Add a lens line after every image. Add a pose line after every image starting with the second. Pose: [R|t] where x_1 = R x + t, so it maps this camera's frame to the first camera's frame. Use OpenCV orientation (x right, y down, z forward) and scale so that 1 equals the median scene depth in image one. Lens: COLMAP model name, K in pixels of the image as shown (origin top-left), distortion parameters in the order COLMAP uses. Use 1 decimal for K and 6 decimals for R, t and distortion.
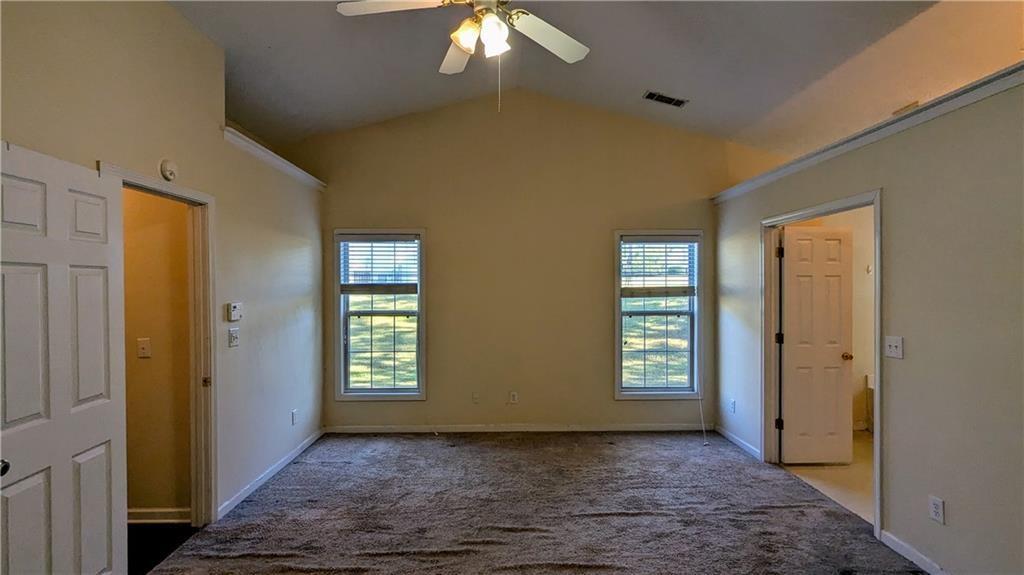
lens RADIAL K [[482.0, 0, 514.1], [0, 482.0, 292.6], [0, 0, 1]] dist [0.004067, -0.000952]
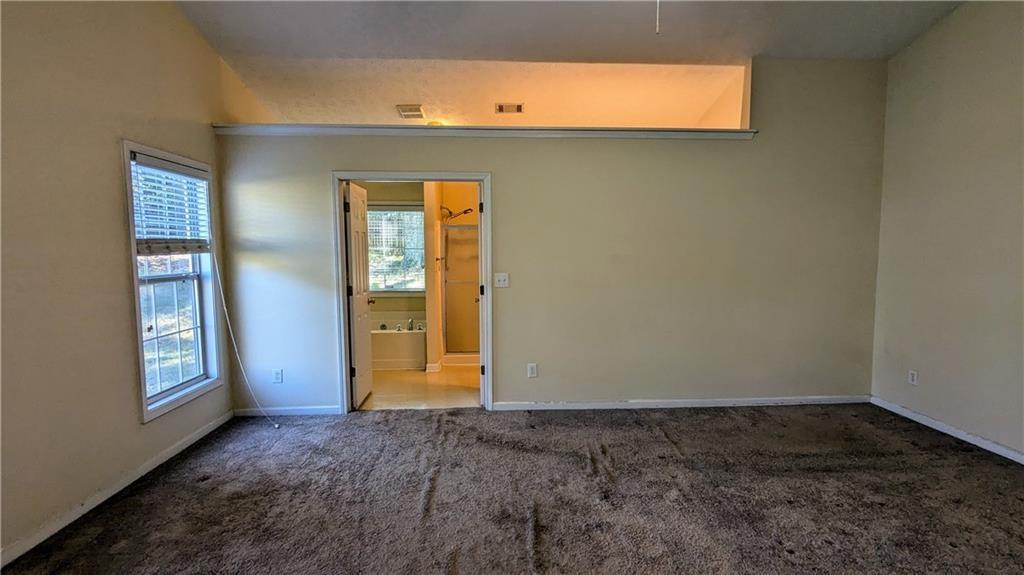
lens RADIAL K [[482.0, 0, 517.8], [0, 482.0, 284.6], [0, 0, 1]] dist [0.004067, -0.000952]
pose [[-0.032244, -0.068634, 0.997121, -0.504060], [0.012731, 0.997530, 0.069074, 0.014516], [-0.999399, 0.014922, -0.031290, 0.683100]]
